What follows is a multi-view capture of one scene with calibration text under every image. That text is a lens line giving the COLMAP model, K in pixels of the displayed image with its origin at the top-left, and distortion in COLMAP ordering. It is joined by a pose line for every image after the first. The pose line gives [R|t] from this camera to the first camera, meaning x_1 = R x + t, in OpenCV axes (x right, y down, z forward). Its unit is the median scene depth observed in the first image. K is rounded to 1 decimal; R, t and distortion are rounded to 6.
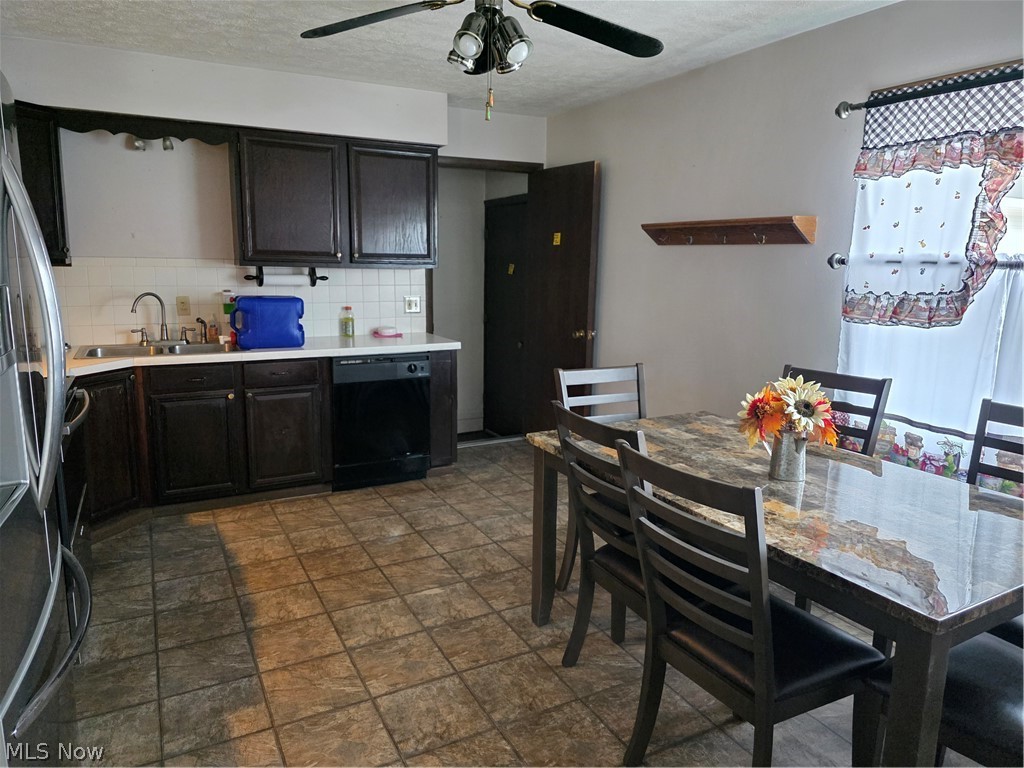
lens RADIAL K [[679.8, 0, 511.7], [0, 679.8, 381.6], [0, 0, 1]] dist [0.056521, -0.049253]
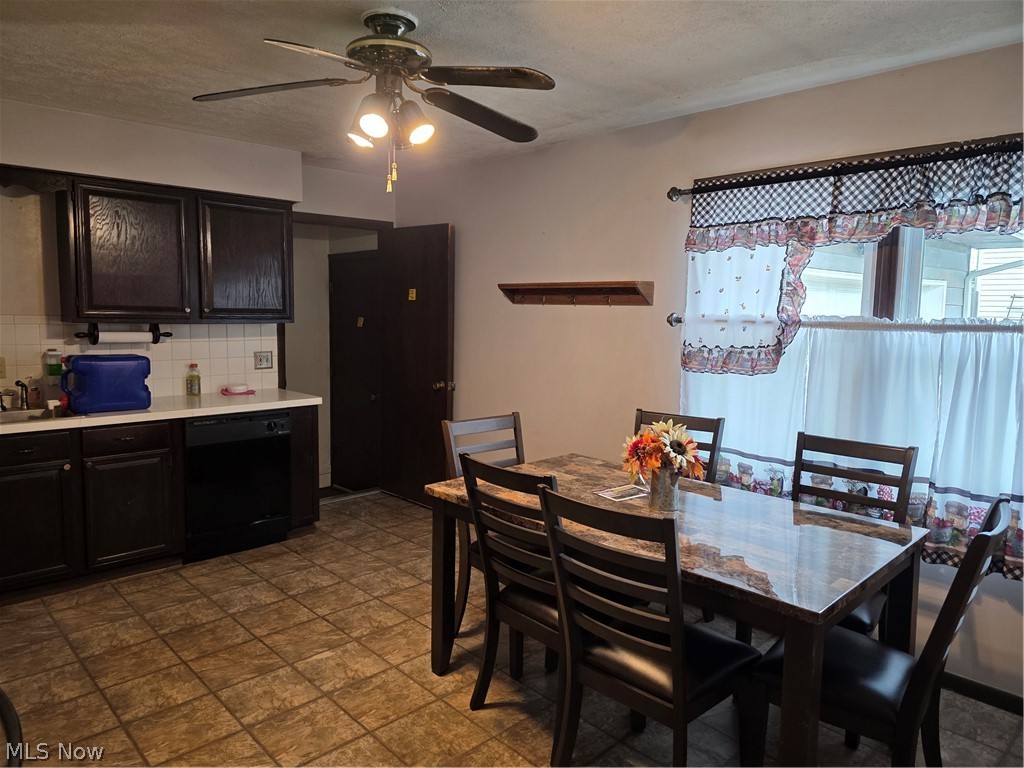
lens RADIAL K [[679.8, 0, 510.0], [0, 679.8, 386.6], [0, 0, 1]] dist [0.056521, -0.049253]
pose [[0.964144, -0.029663, 0.263718, -0.116950], [0.045856, 0.997407, -0.055460, -0.009909], [-0.261389, 0.065564, 0.963004, -0.042912]]
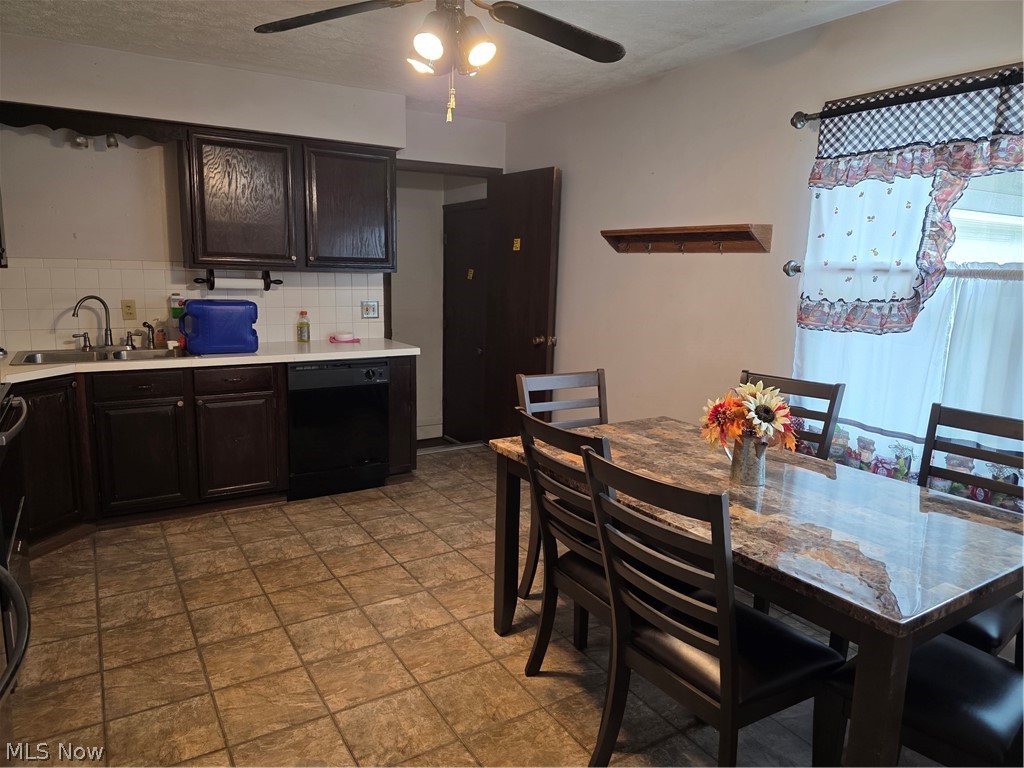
lens RADIAL K [[679.8, 0, 510.3], [0, 679.8, 388.1], [0, 0, 1]] dist [0.056521, -0.049253]
pose [[0.998197, -0.002527, 0.059964, -0.005898], [0.002476, 0.999997, 0.000923, -0.000173], [-0.059966, -0.000773, 0.998200, 0.011558]]
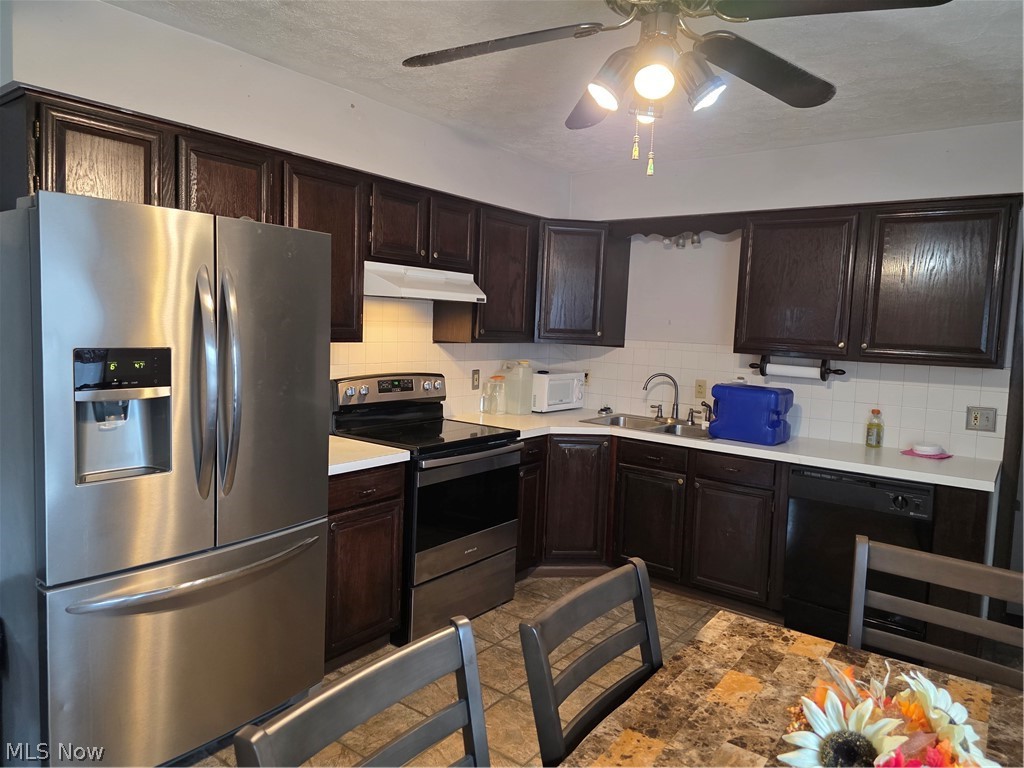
lens RADIAL K [[679.8, 0, 520.8], [0, 679.8, 376.7], [0, 0, 1]] dist [0.056521, -0.049253]
pose [[0.431752, 0.075778, -0.898804, 0.502313], [-0.197499, 0.980227, -0.012228, -0.095099], [0.880105, 0.182792, 0.438181, 0.472147]]
